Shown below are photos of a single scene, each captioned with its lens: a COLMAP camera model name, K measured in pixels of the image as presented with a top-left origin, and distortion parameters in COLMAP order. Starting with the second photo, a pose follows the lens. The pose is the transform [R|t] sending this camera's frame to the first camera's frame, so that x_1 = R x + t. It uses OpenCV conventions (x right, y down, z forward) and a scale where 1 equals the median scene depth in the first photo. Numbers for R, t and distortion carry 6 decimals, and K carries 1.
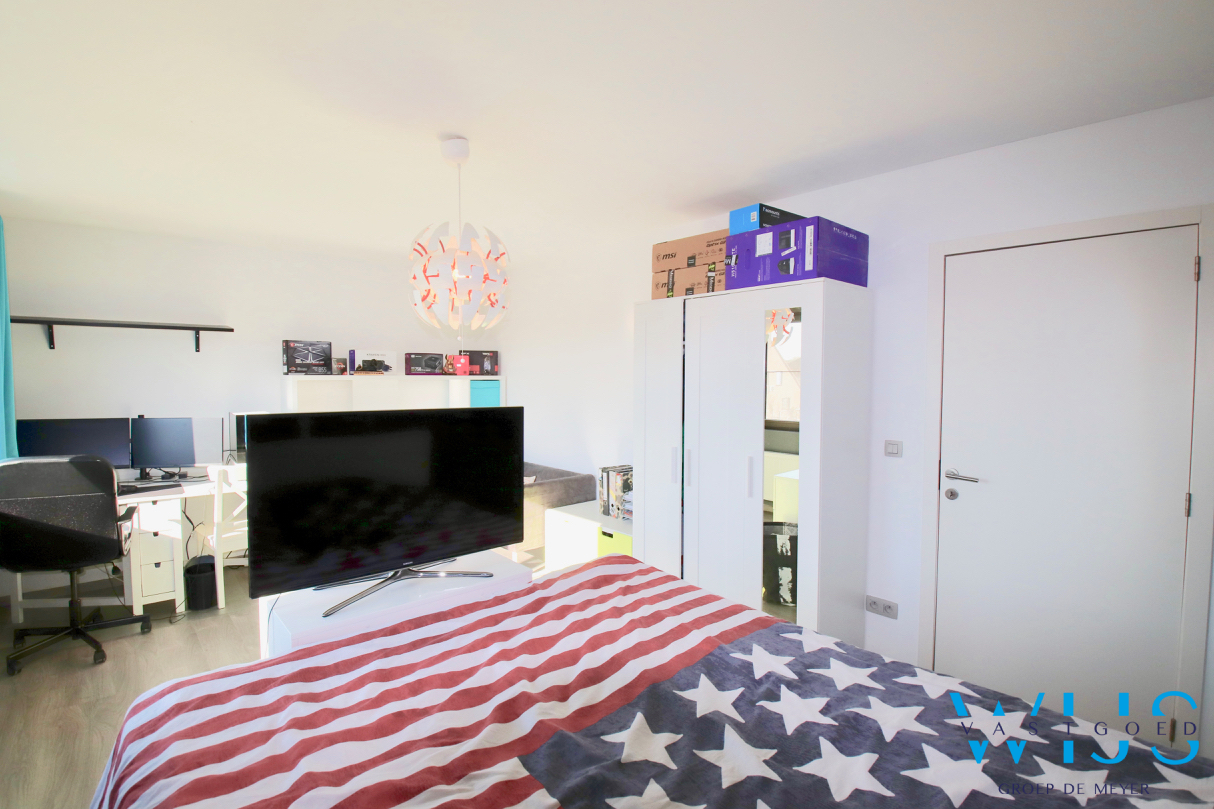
lens RADIAL K [[581.1, 0, 606.1], [0, 581.1, 401.5], [0, 0, 1]] dist [-0.013526, -0.001247]
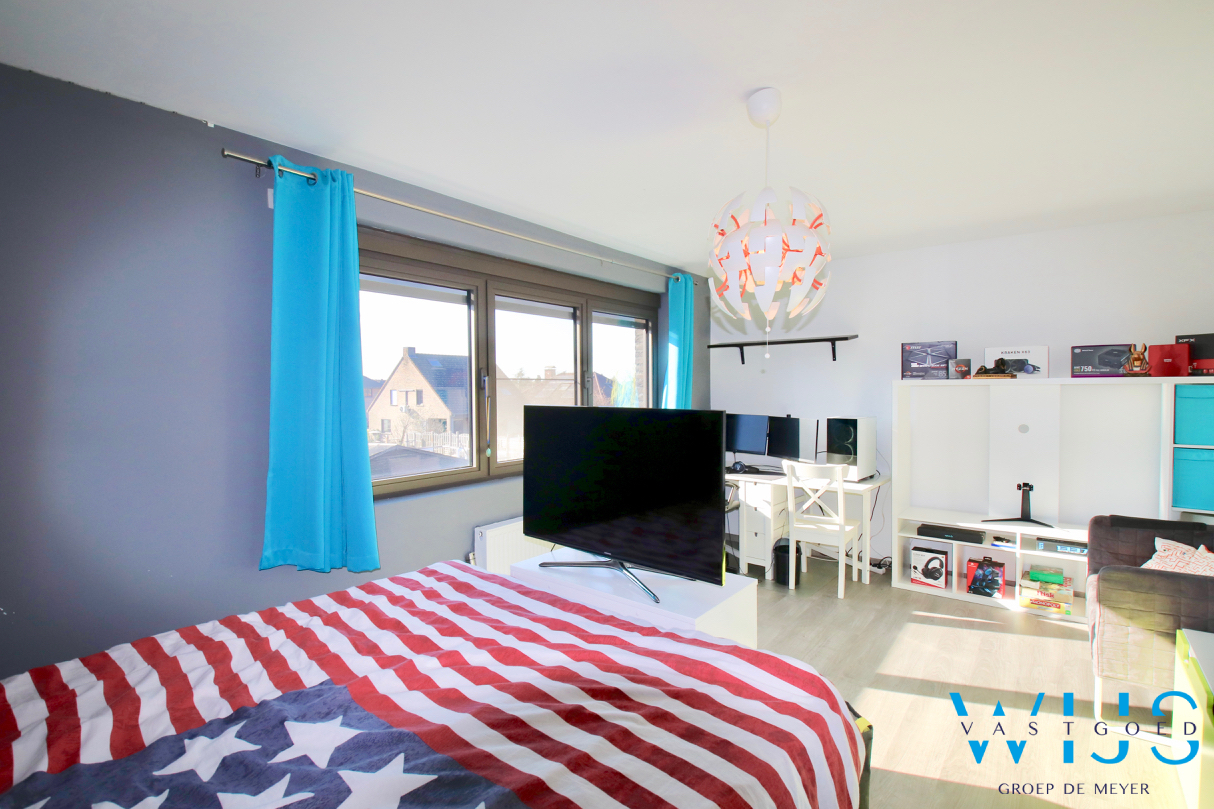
lens RADIAL K [[581.1, 0, 606.1], [0, 581.1, 401.5], [0, 0, 1]] dist [-0.013526, -0.001247]
pose [[0.137885, 0.017803, -0.990288, 0.433349], [-0.039506, 0.999142, 0.012462, -0.004673], [0.989660, 0.037404, 0.138470, 0.530757]]
